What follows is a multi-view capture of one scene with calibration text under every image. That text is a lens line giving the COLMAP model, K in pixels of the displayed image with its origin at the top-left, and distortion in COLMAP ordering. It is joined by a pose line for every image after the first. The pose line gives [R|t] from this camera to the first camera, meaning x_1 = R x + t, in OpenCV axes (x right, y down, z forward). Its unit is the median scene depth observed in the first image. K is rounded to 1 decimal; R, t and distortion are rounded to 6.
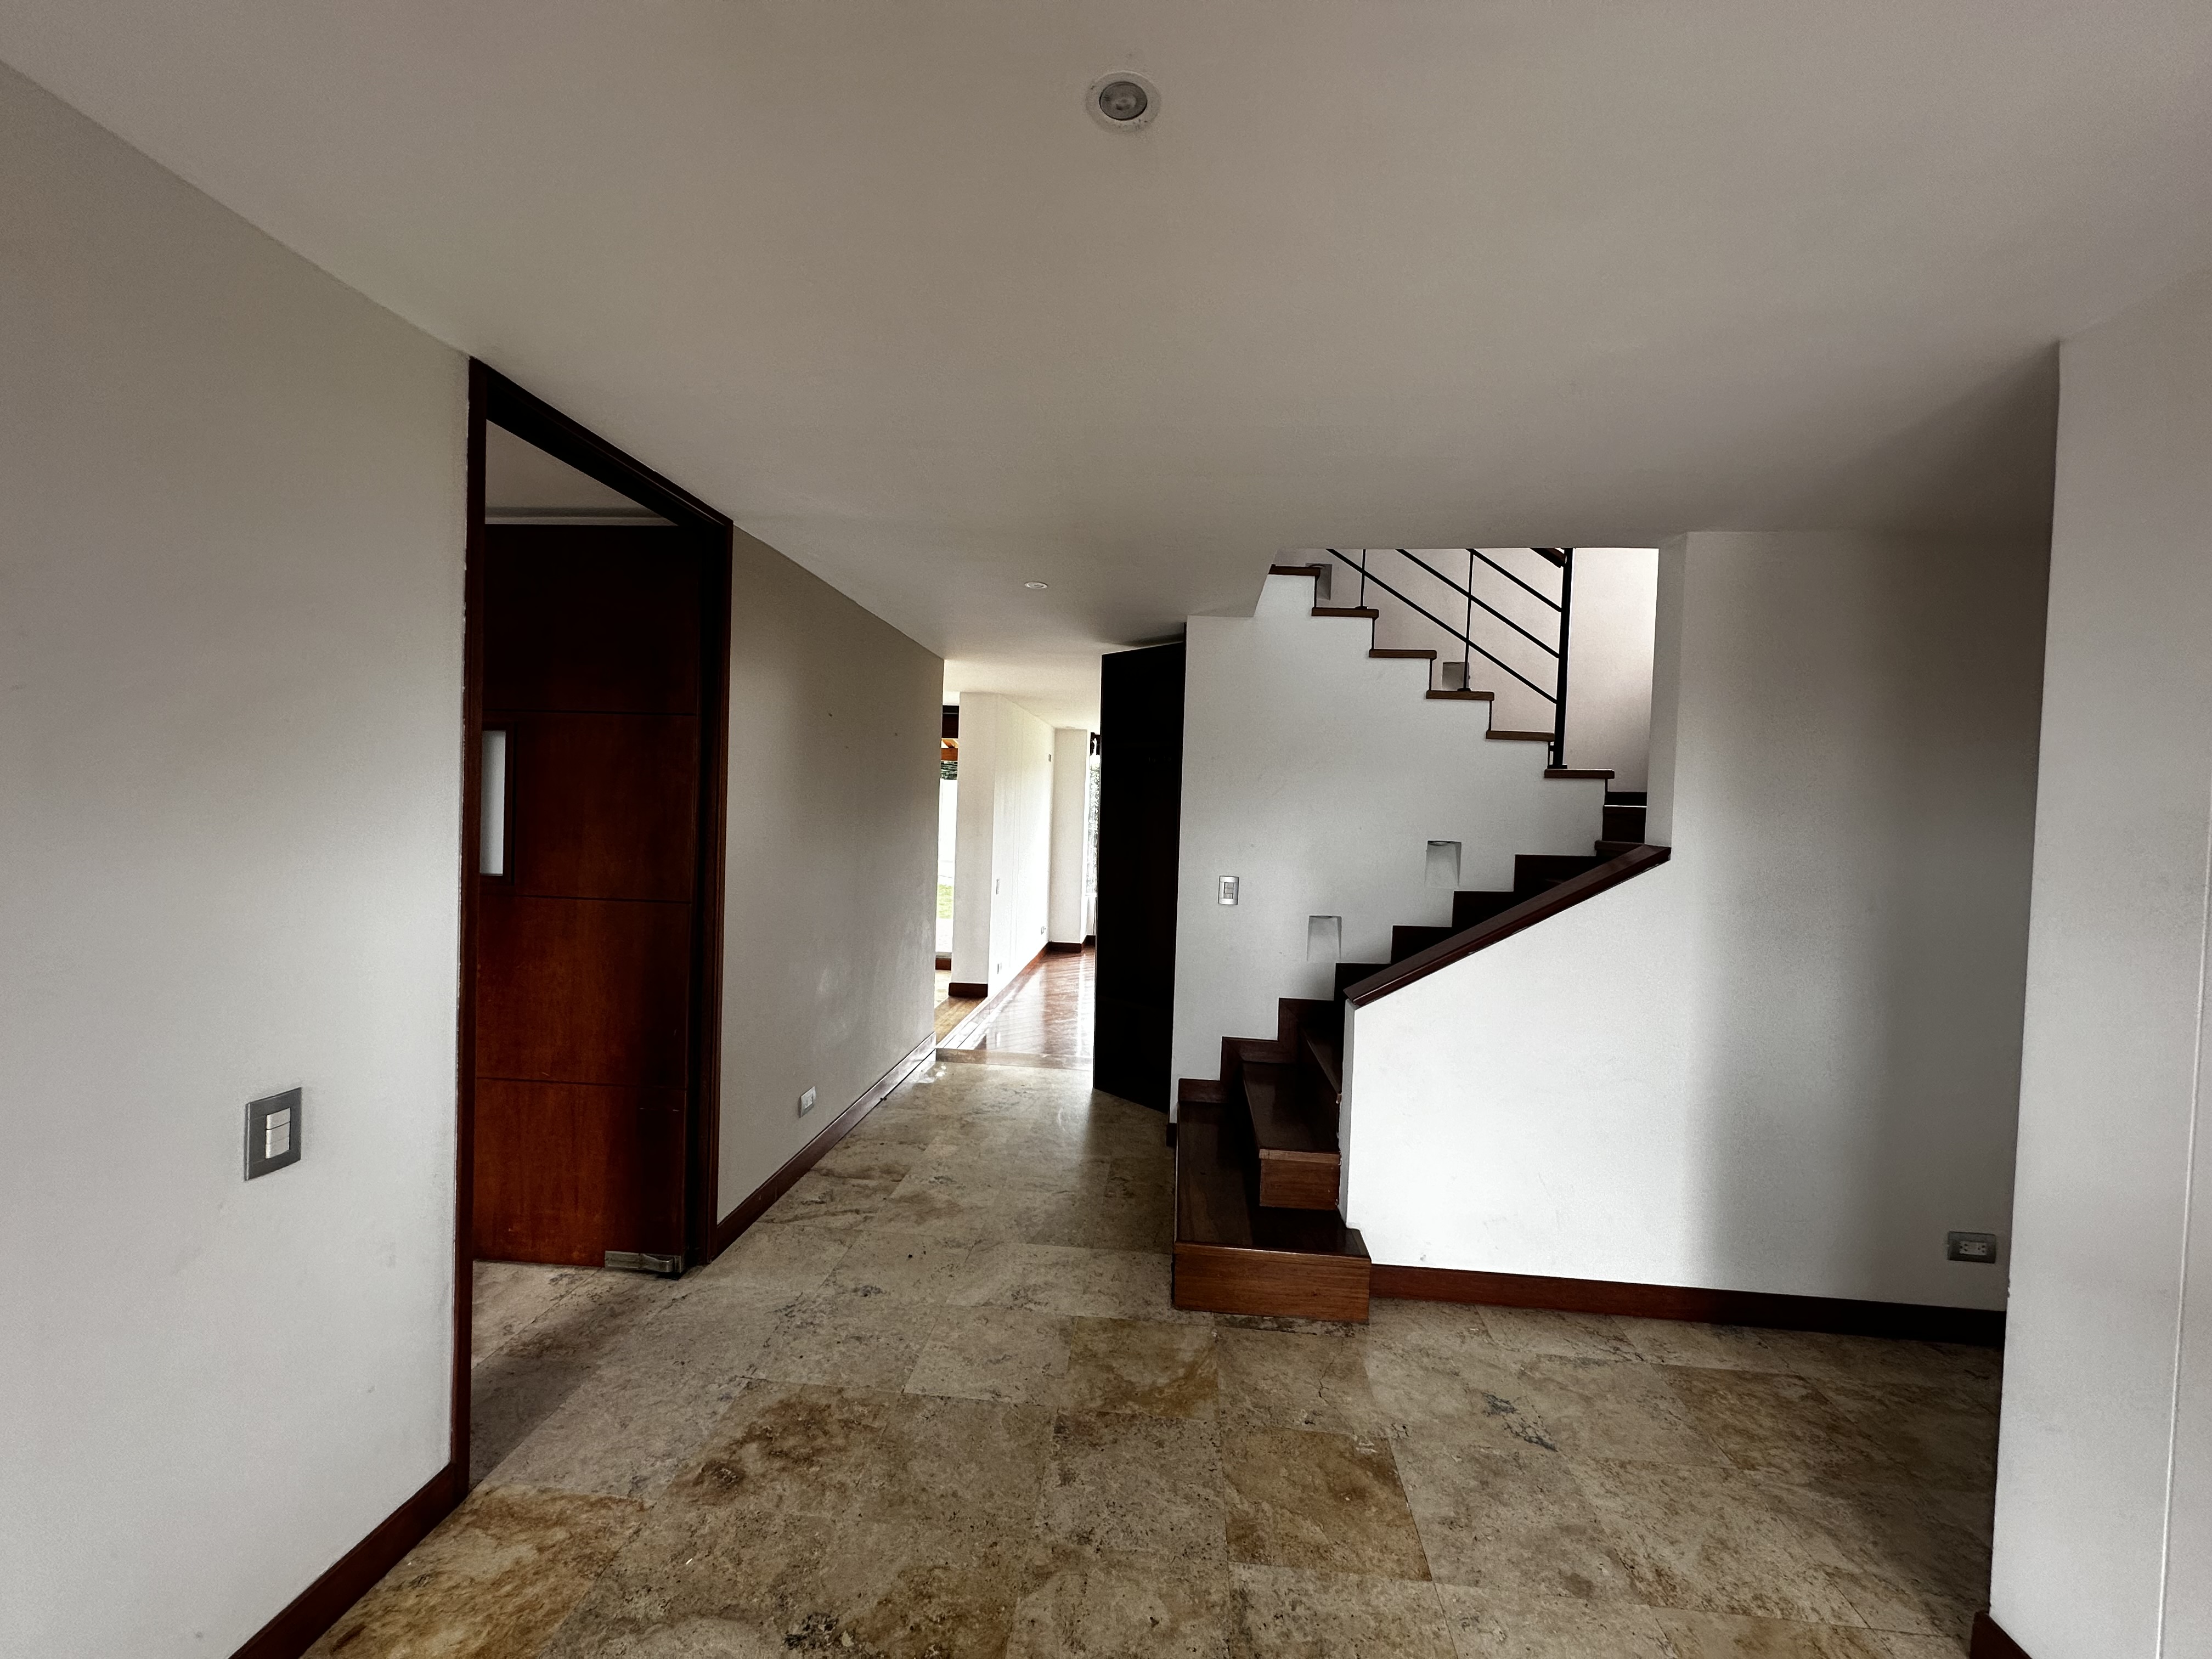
lens RADIAL K [[885.5, 0, 1106.0], [0, 885.5, 829.5], [0, 0, 1]] dist [-0.001438, -0.000007]
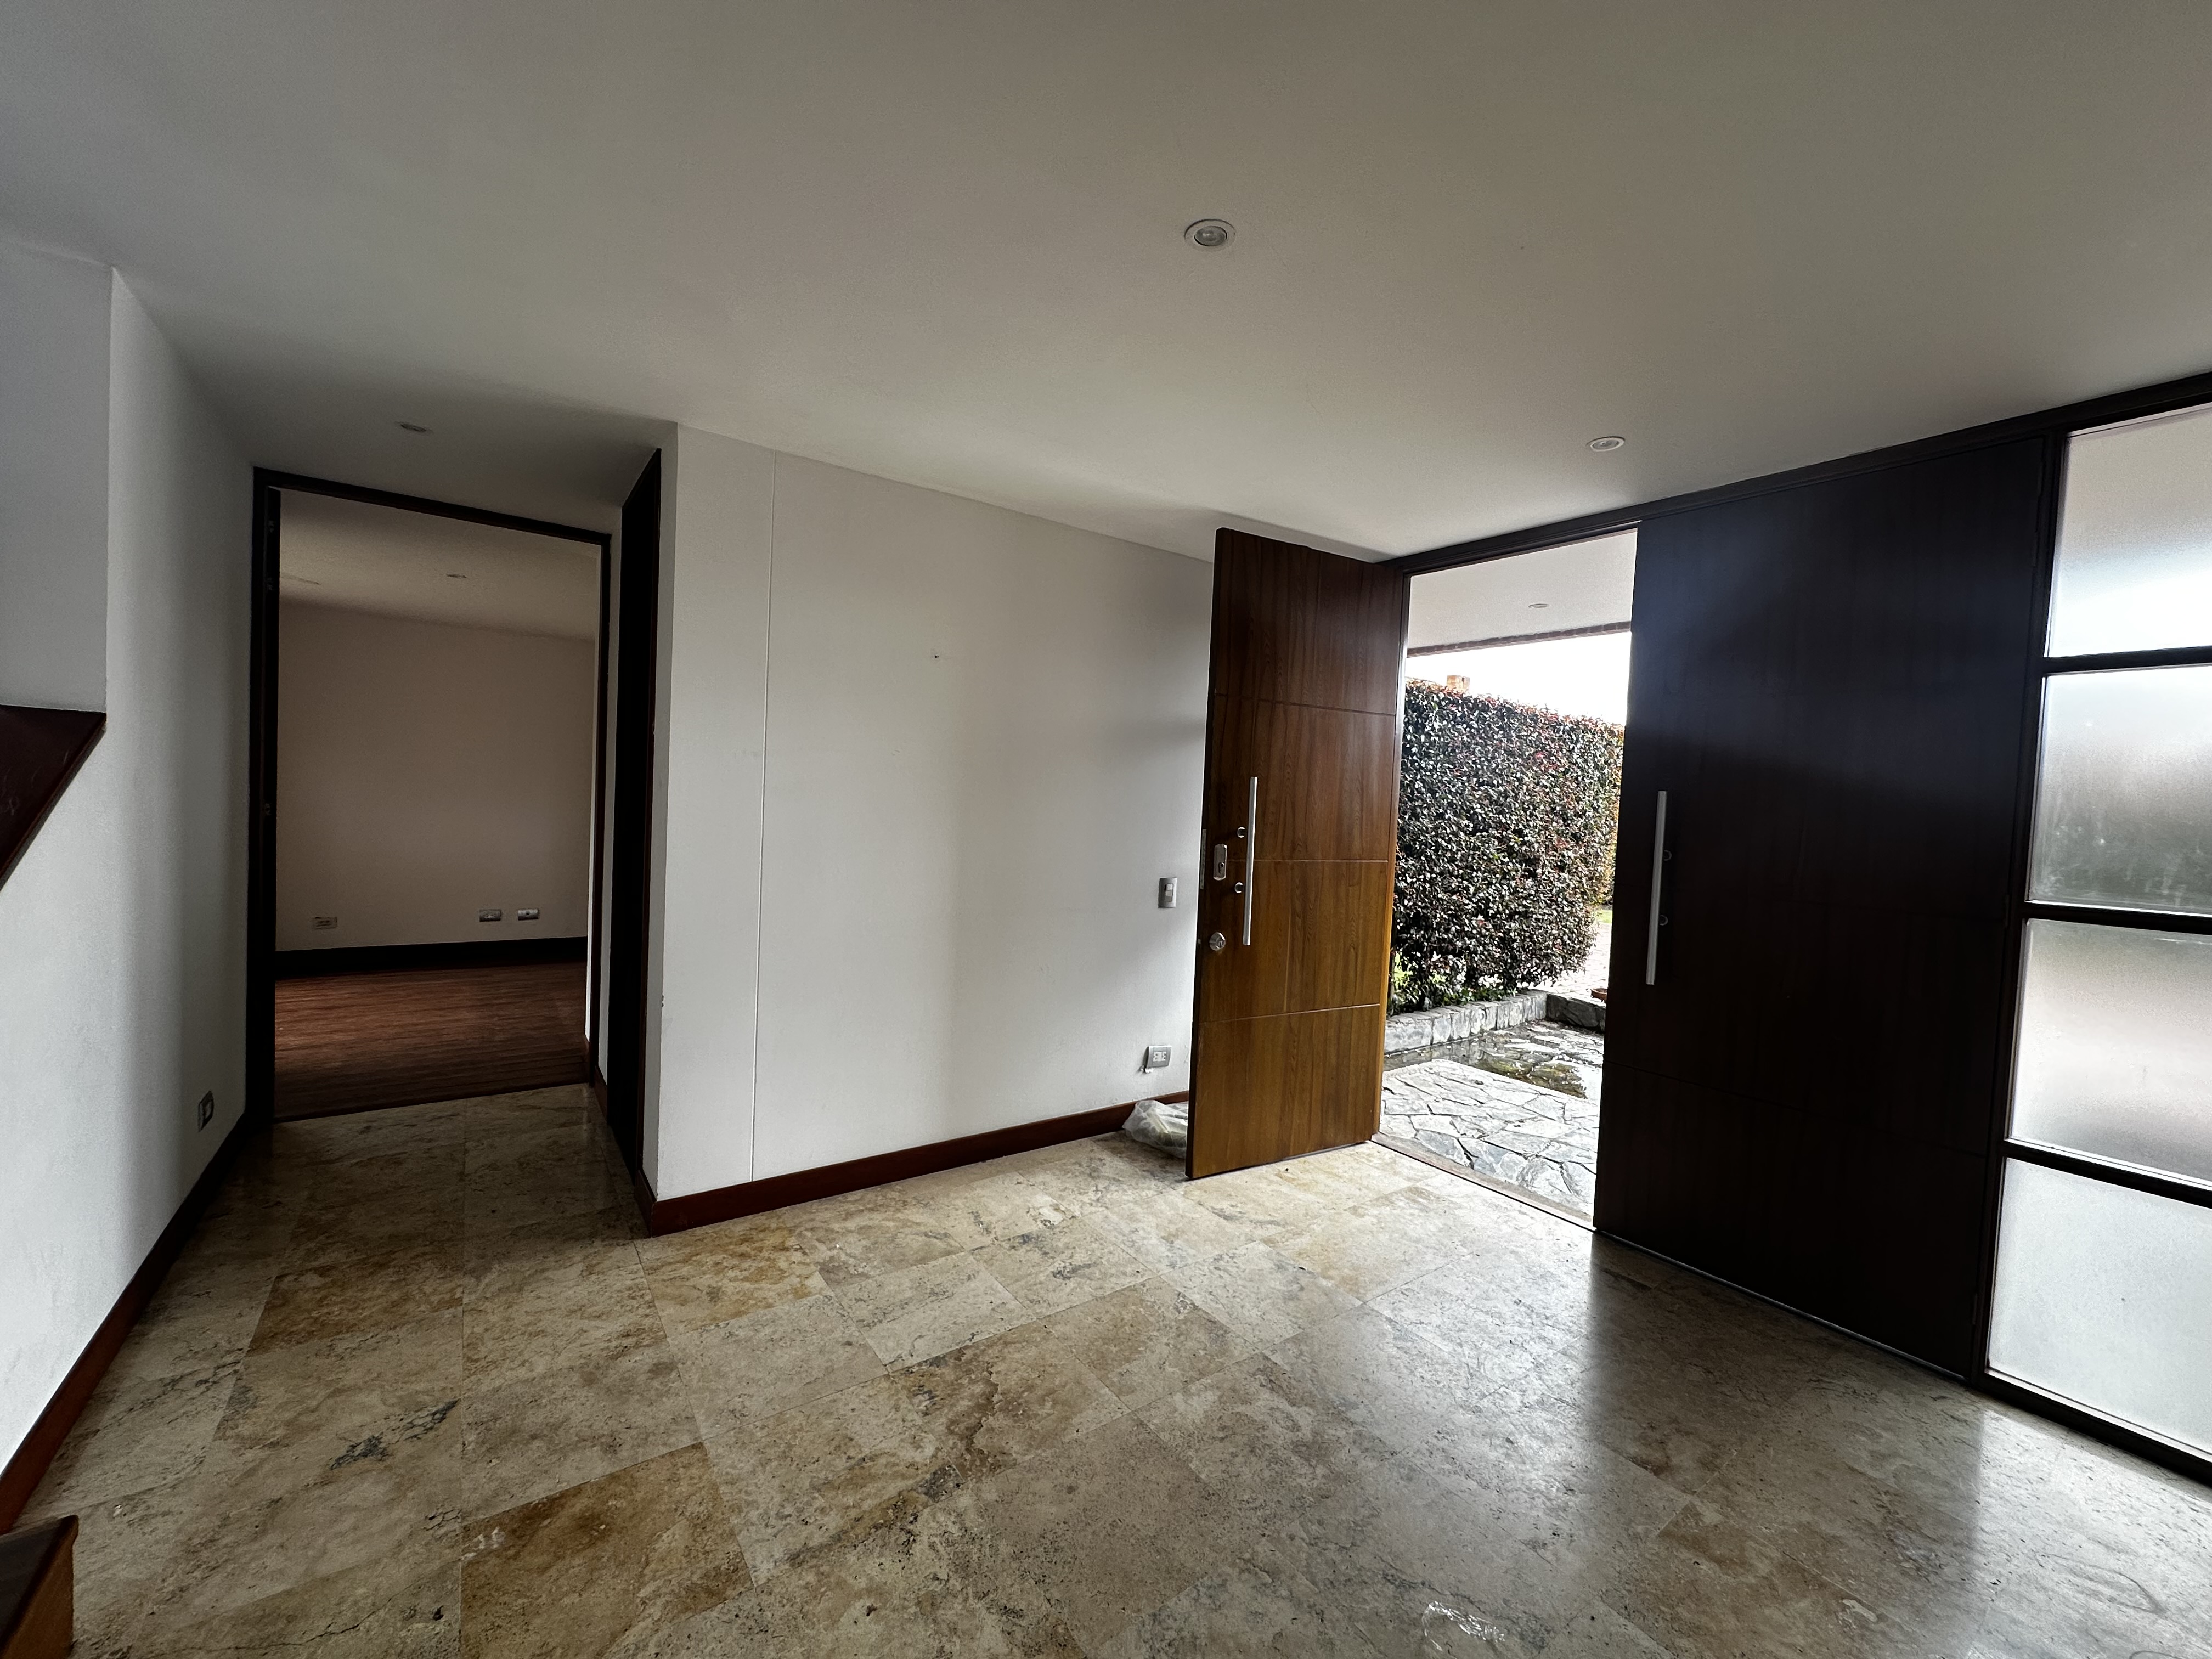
lens RADIAL K [[885.5, 0, 1106.0], [0, 885.5, 829.5], [0, 0, 1]] dist [-0.001438, -0.000007]
pose [[-0.651832, -0.089203, 0.753099, -0.624914], [-0.044544, 0.995847, 0.079401, 0.030211], [-0.757054, 0.018210, -0.653098, 1.241178]]
